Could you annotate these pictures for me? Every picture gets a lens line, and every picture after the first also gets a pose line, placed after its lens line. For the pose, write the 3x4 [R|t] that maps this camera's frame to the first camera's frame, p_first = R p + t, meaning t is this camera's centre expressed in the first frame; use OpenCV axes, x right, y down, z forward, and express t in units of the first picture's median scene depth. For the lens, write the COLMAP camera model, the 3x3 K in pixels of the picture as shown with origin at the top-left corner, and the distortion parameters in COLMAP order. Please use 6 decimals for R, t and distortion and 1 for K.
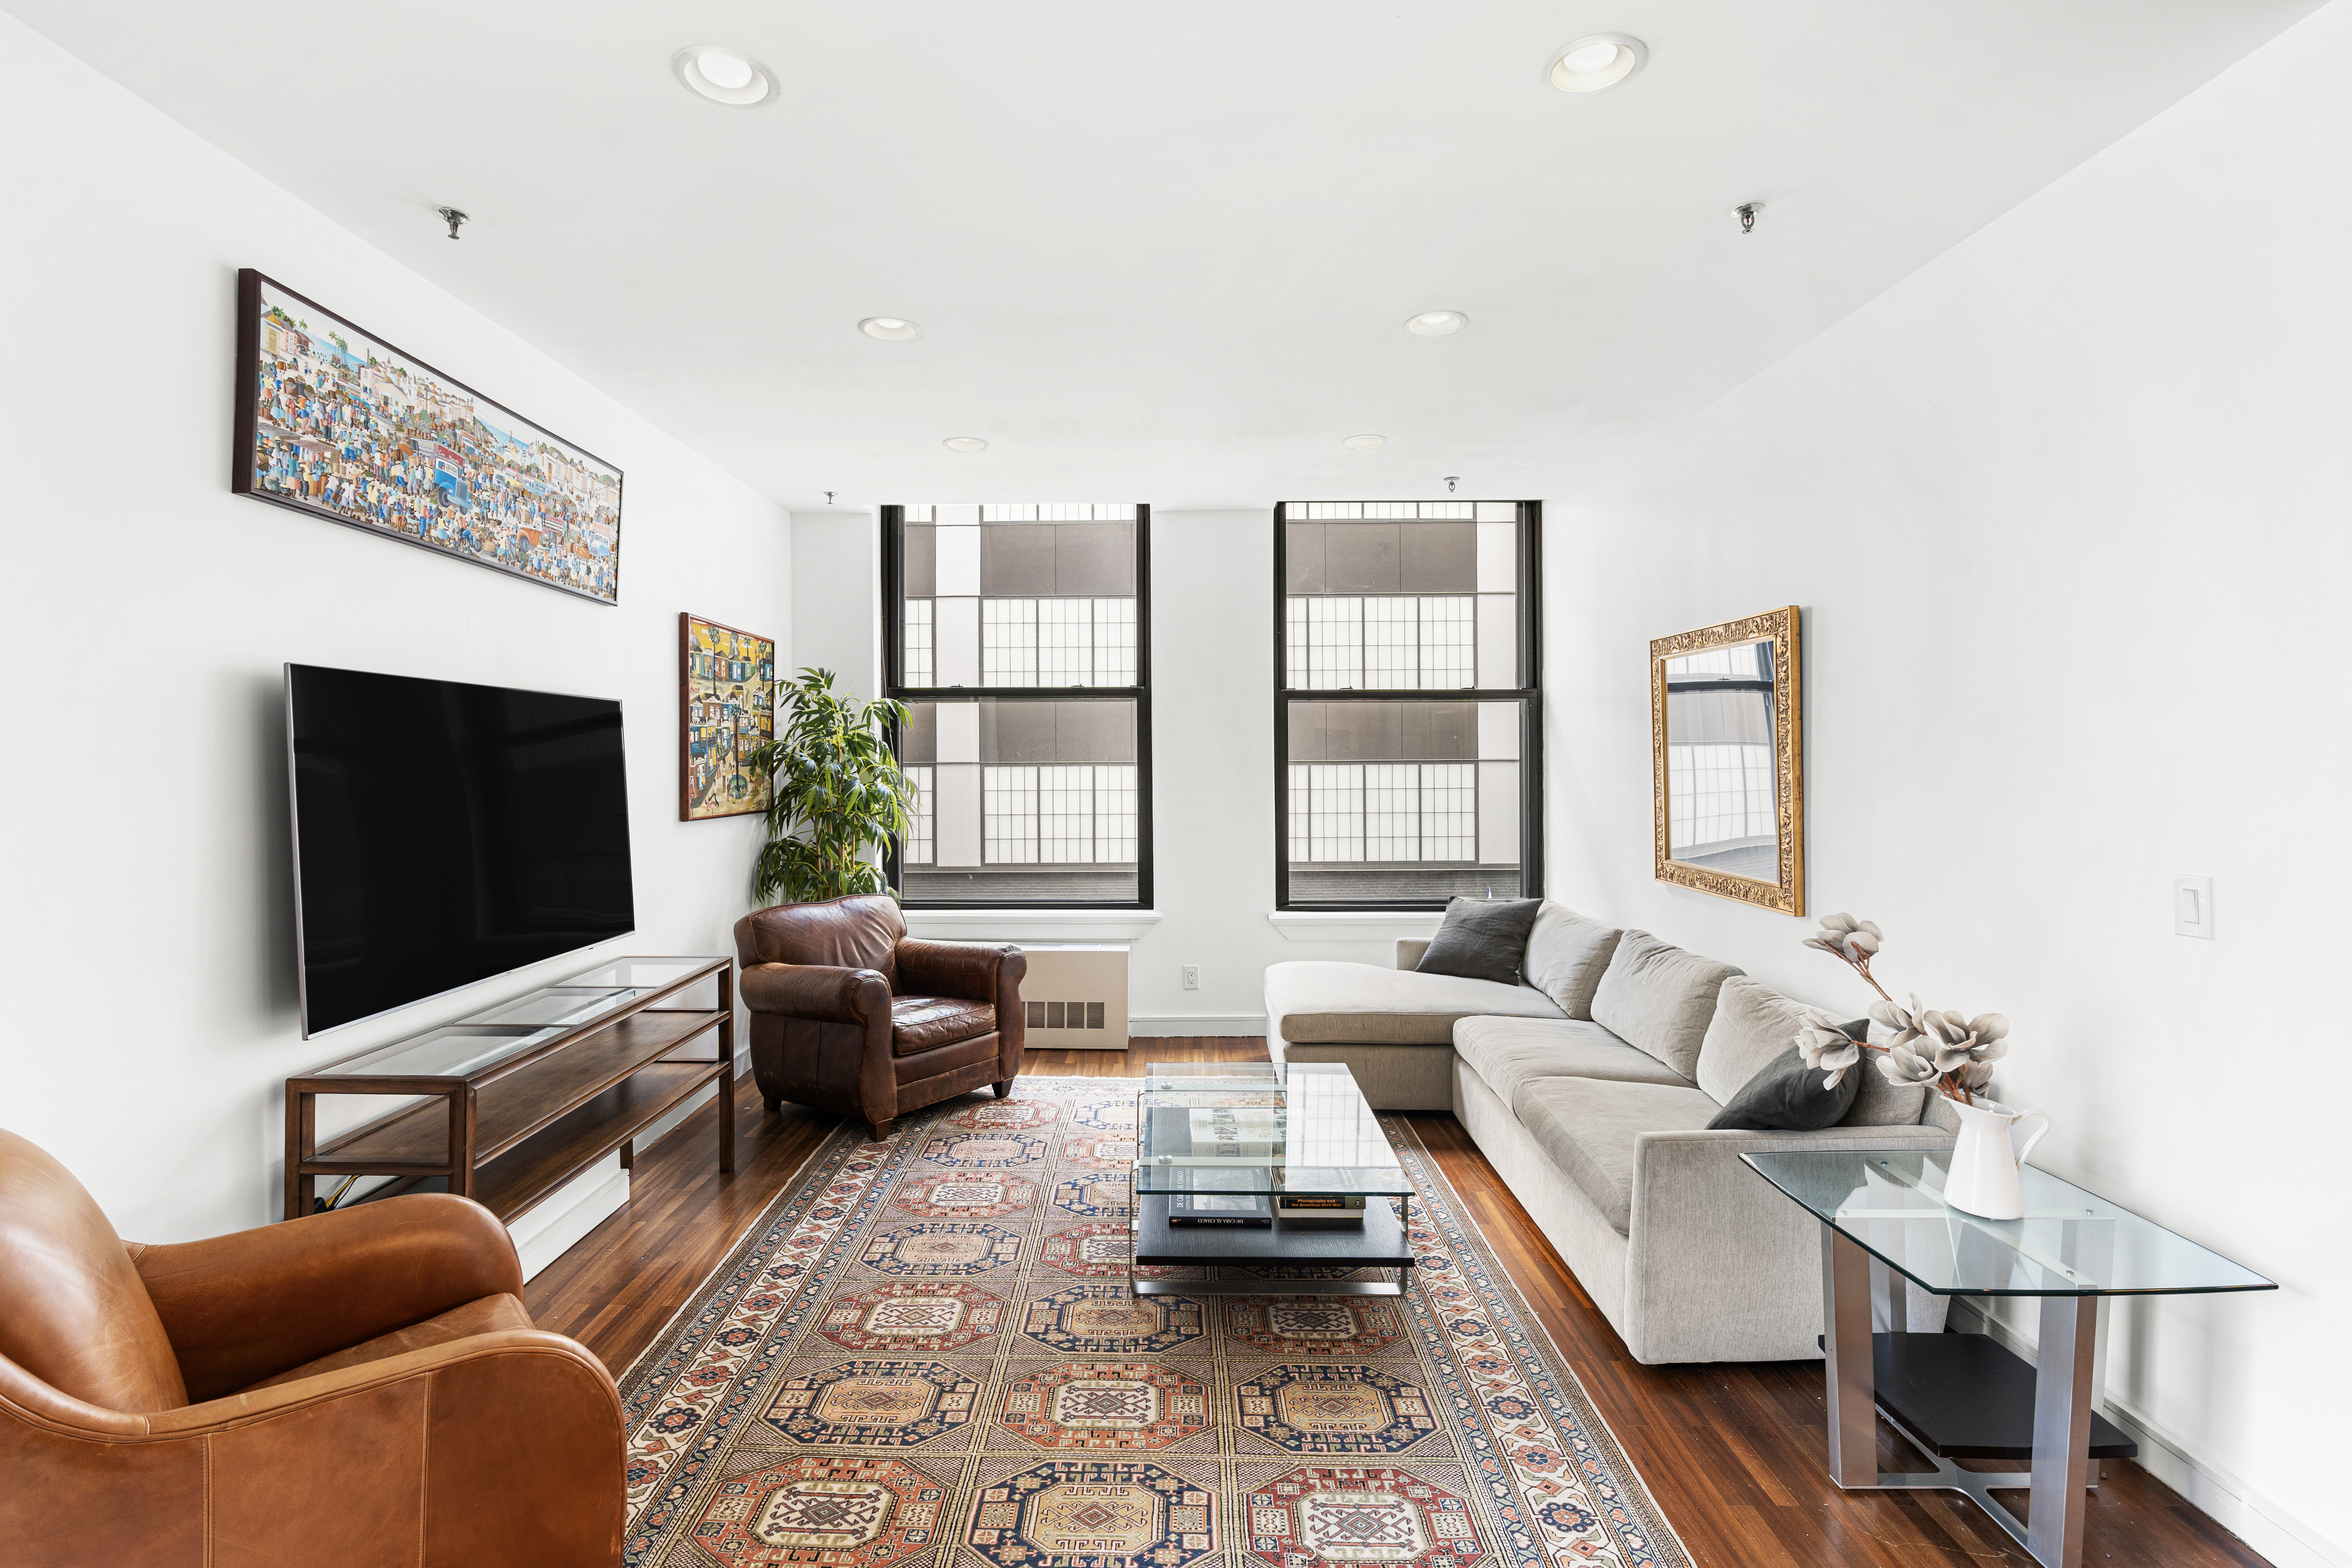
lens RADIAL K [[1075.4, 0, 1179.9], [0, 1075.4, 752.0], [0, 0, 1]] dist [-0.003627, -0.000890]
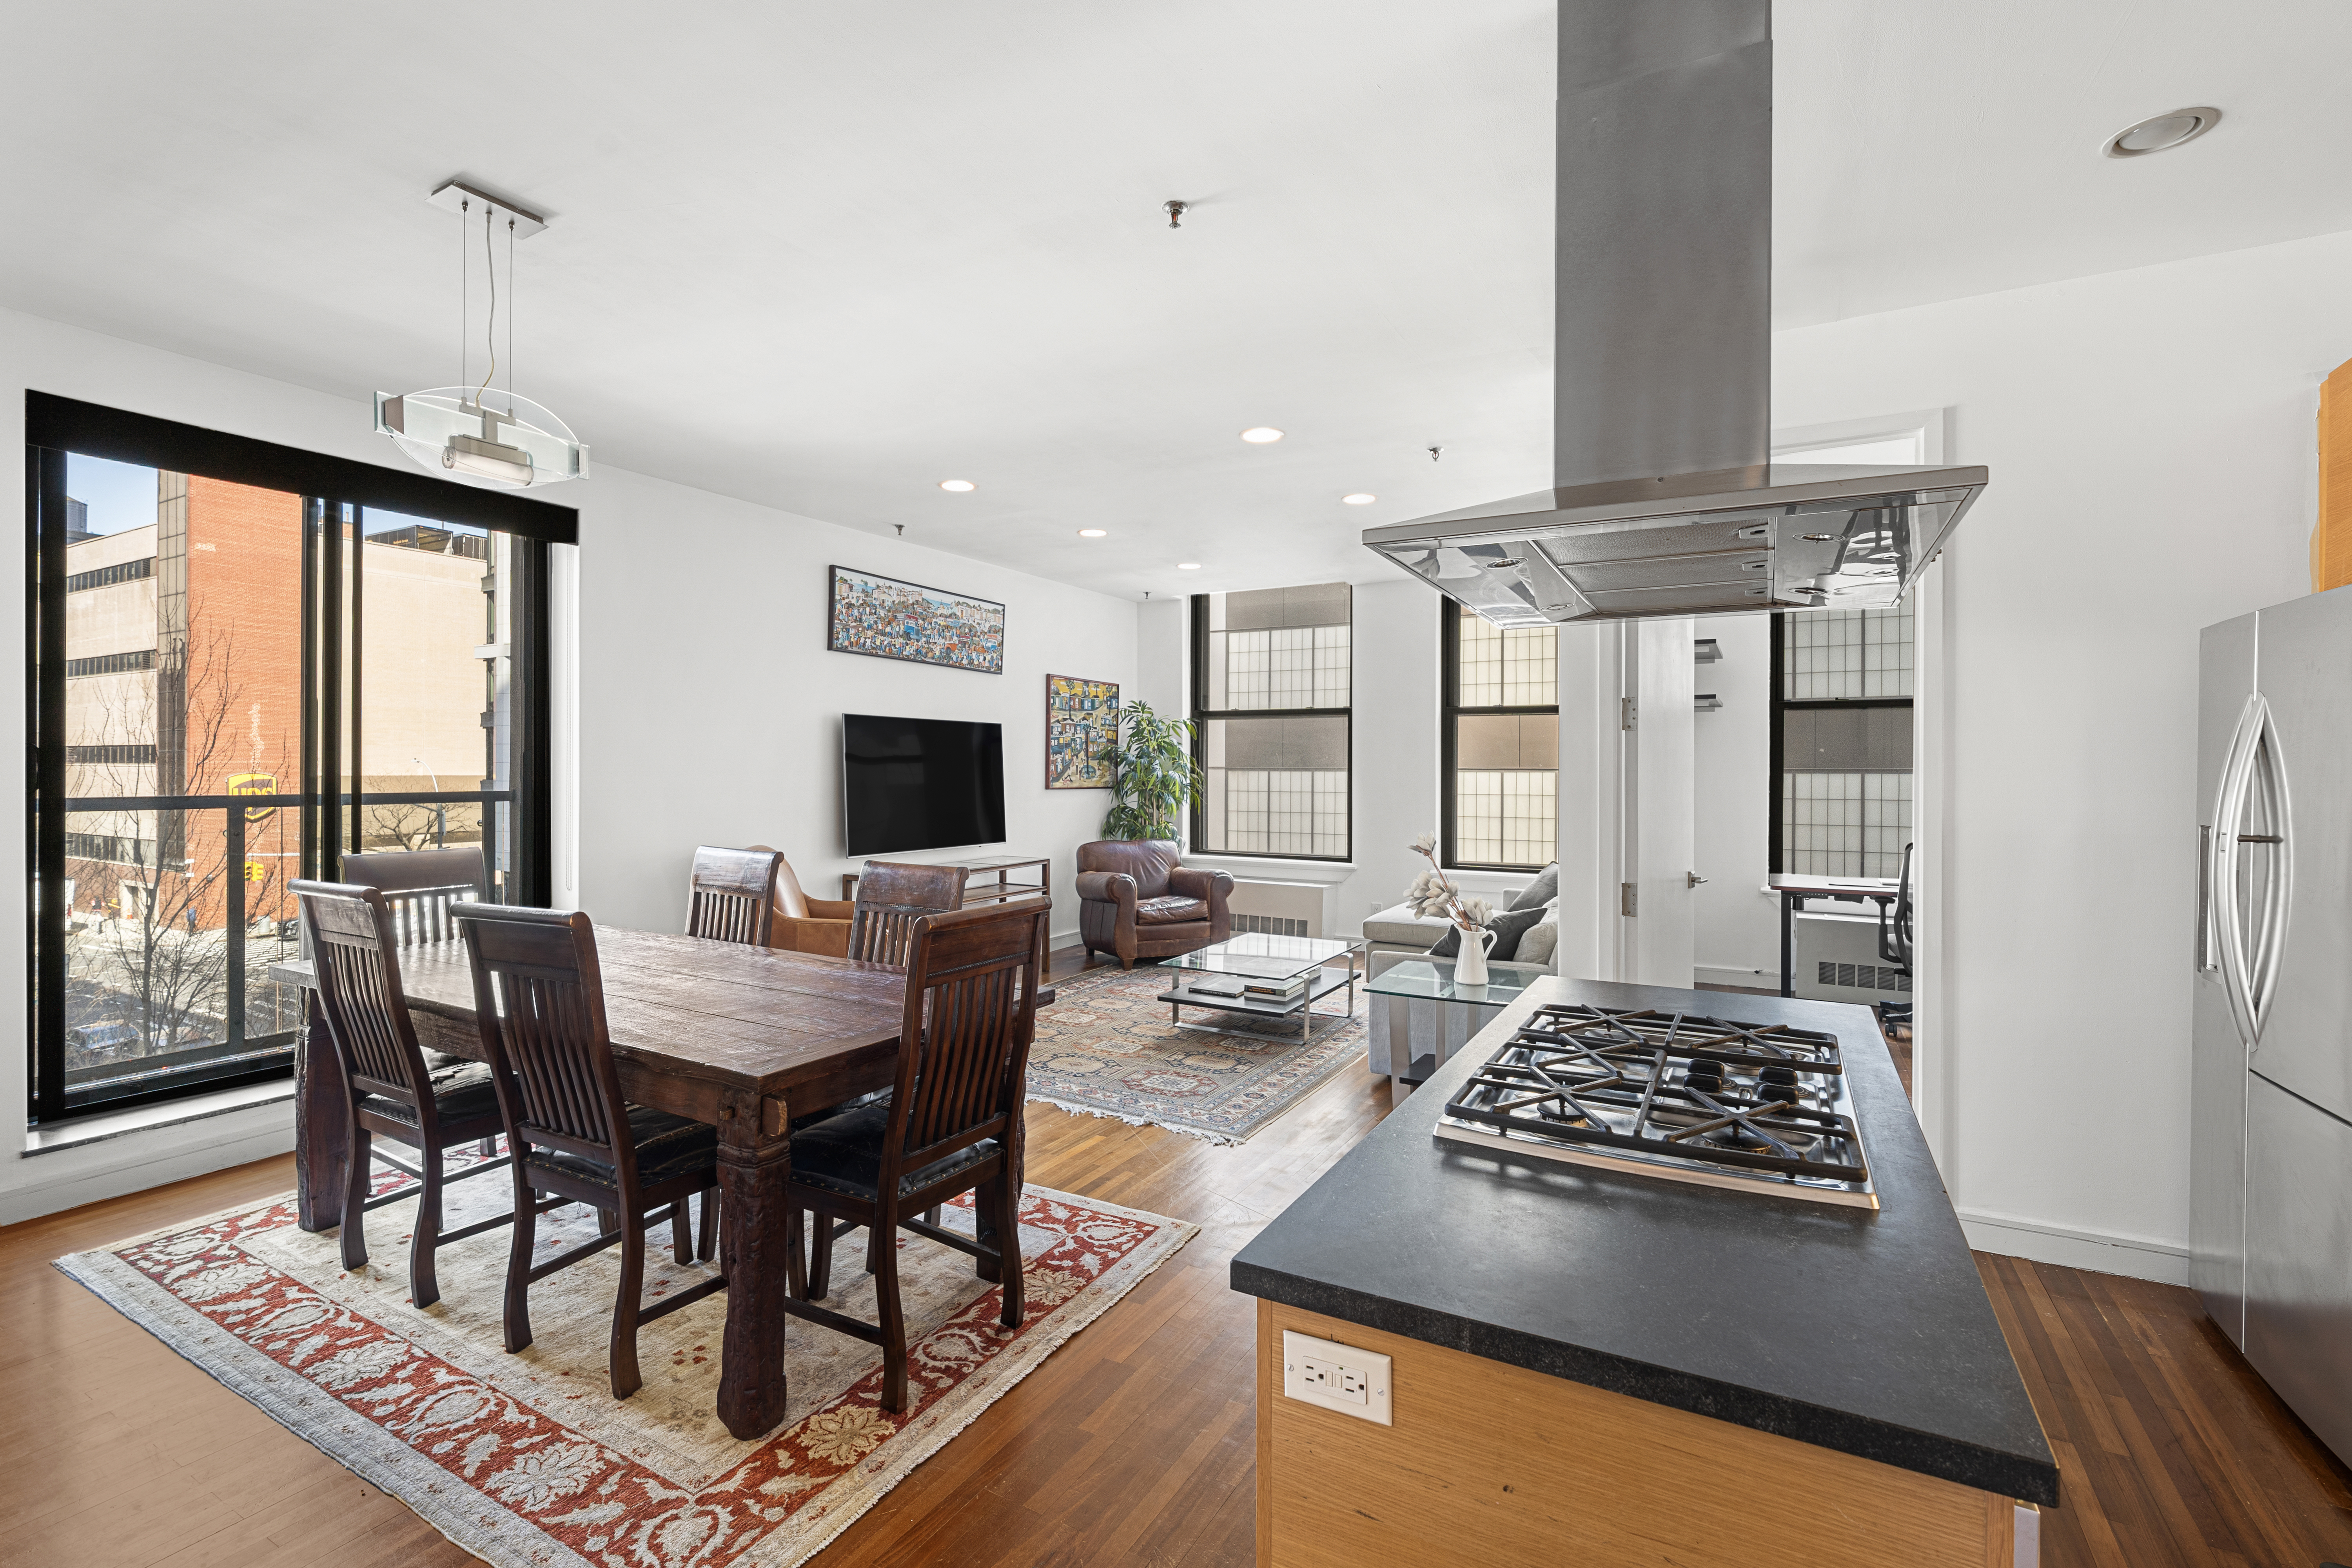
lens RADIAL K [[1075.4, 0, 1167.6], [0, 1075.4, 776.4], [0, 0, 1]] dist [-0.003627, -0.000890]
pose [[0.868074, 0.011819, -0.496294, 0.661851], [-0.004823, 0.999870, 0.015377, 0.014967], [0.496411, -0.010955, 0.868019, -0.506769]]
